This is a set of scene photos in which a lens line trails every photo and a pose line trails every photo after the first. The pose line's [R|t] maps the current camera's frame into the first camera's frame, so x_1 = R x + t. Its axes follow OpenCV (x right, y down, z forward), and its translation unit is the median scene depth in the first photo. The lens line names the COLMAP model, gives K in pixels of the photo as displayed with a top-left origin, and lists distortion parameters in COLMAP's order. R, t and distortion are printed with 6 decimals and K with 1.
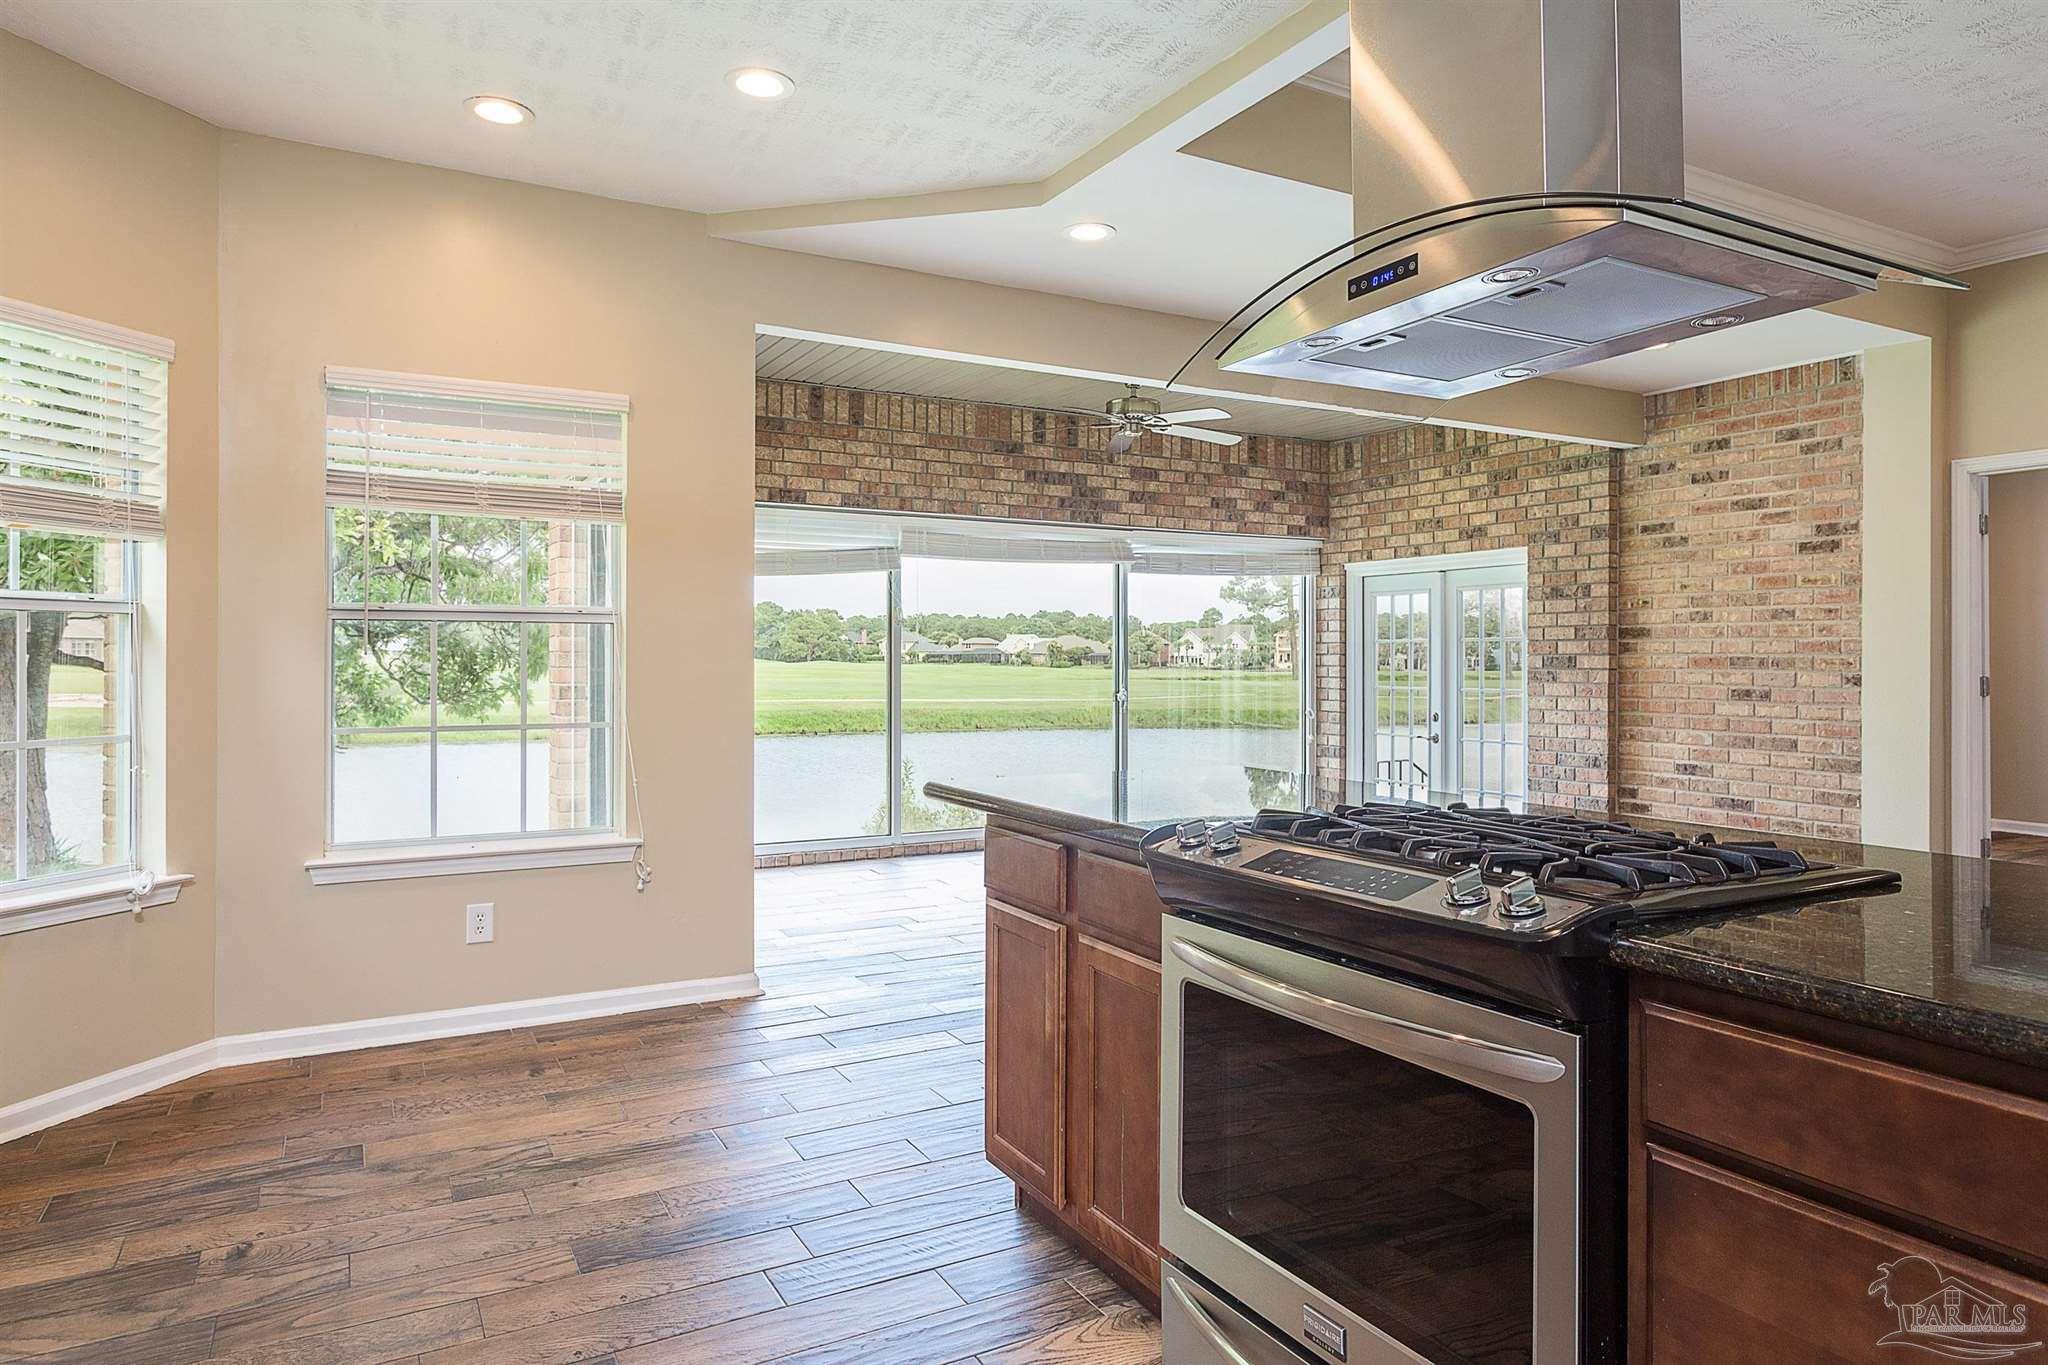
lens RADIAL K [[1251.5, 0, 1027.5], [0, 1251.5, 653.6], [0, 0, 1]] dist [-0.001400, 0.000002]
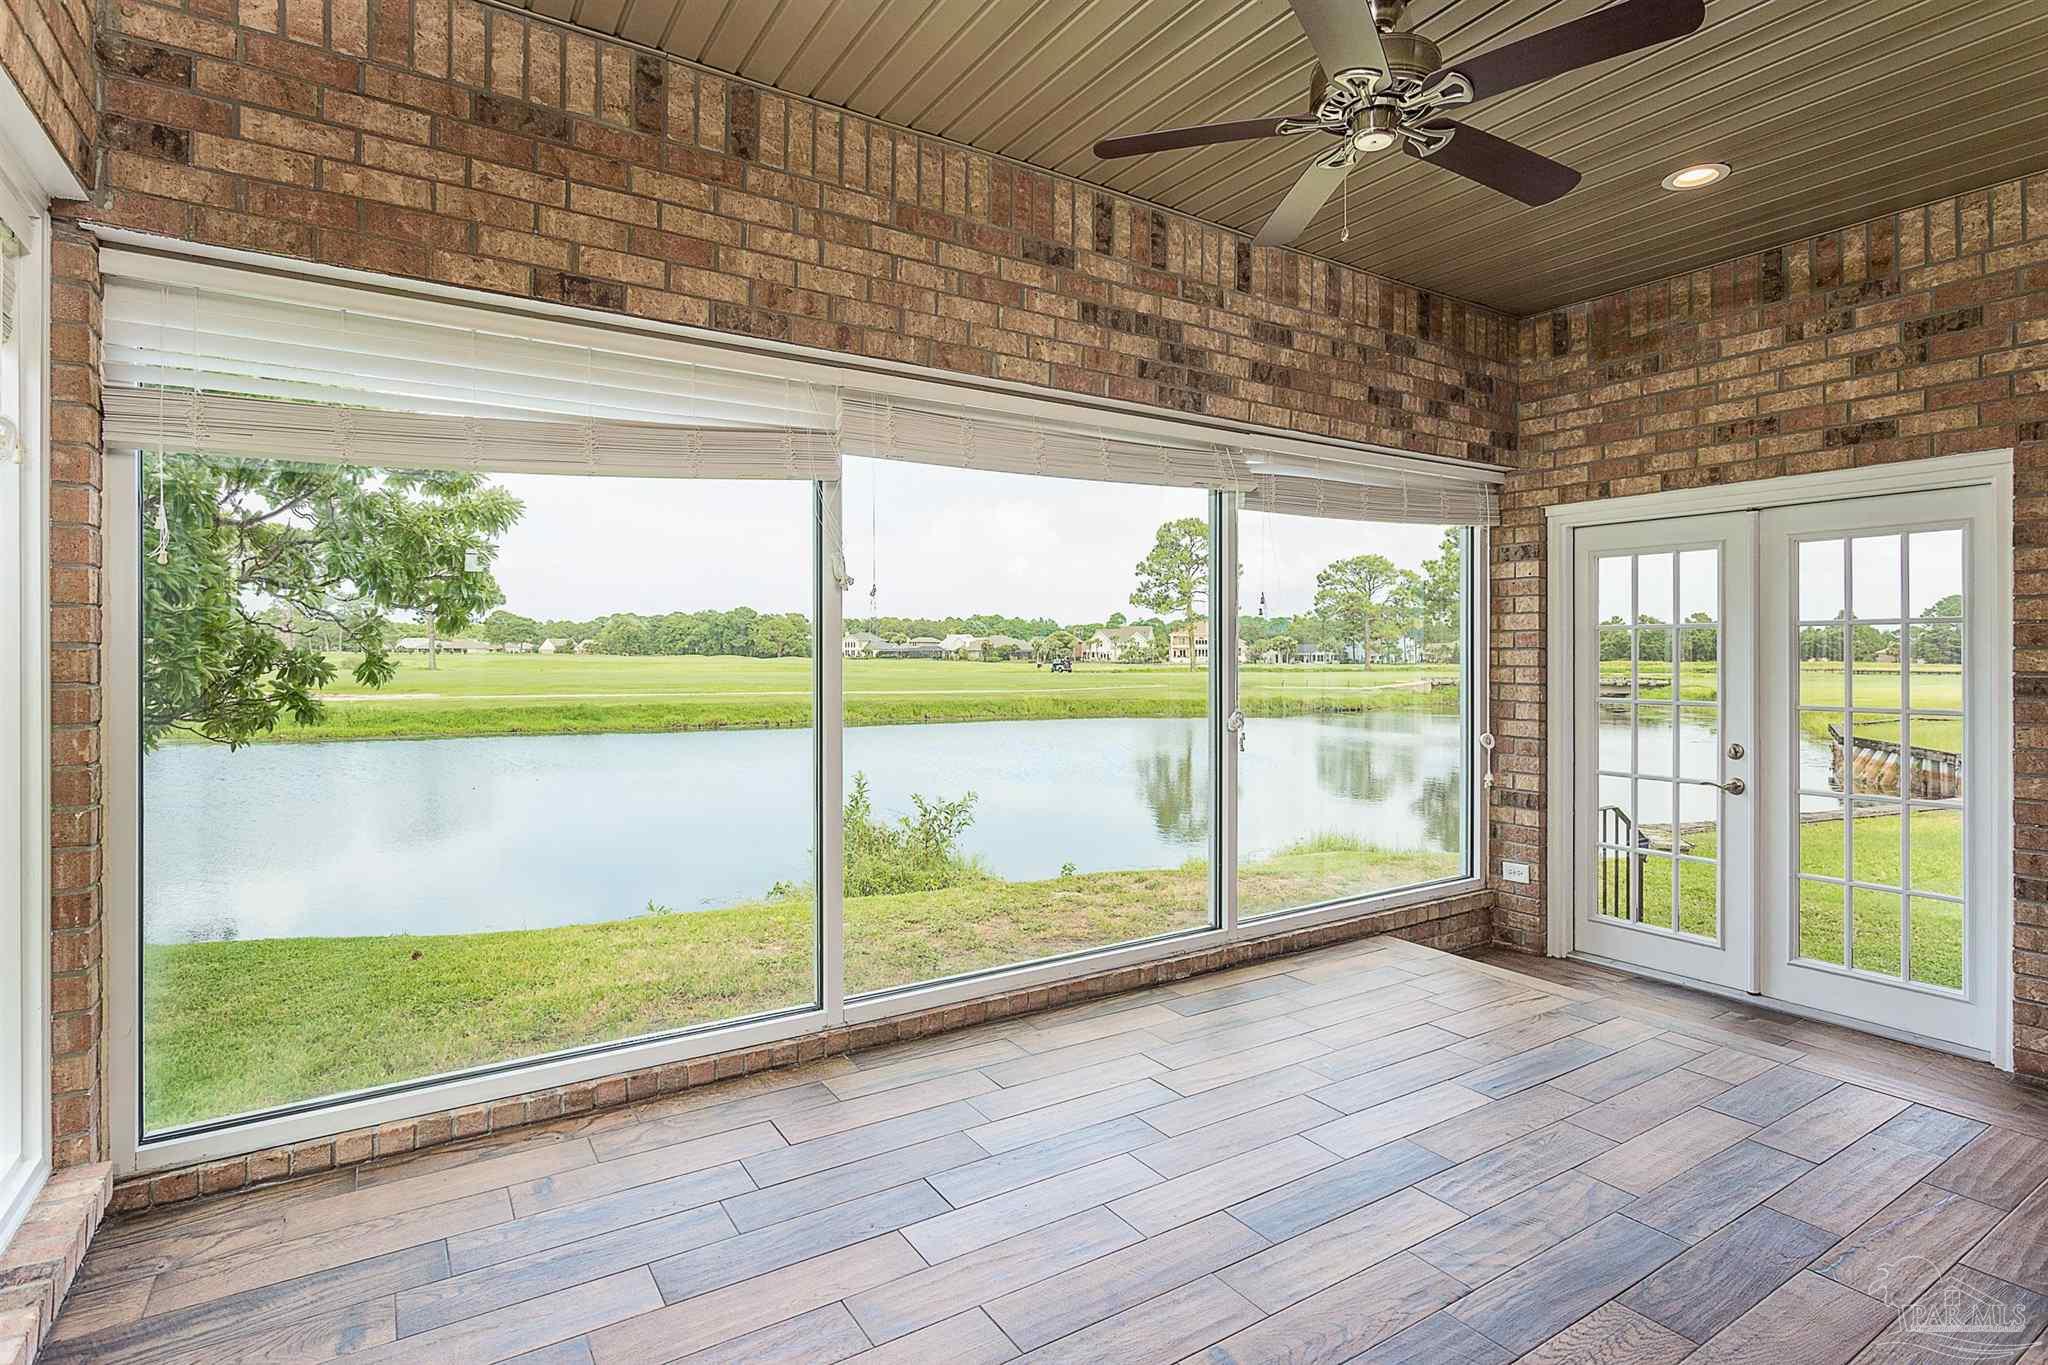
lens RADIAL K [[1030.4, 0, 1028.3], [0, 1030.4, 646.1], [0, 0, 1]] dist [-0.000574, 0.000481]
pose [[0.997974, -0.000706, 0.063612, -0.047081], [0.000977, 0.999991, -0.004230, 0.001438], [-0.063608, 0.004283, 0.997966, 0.523815]]
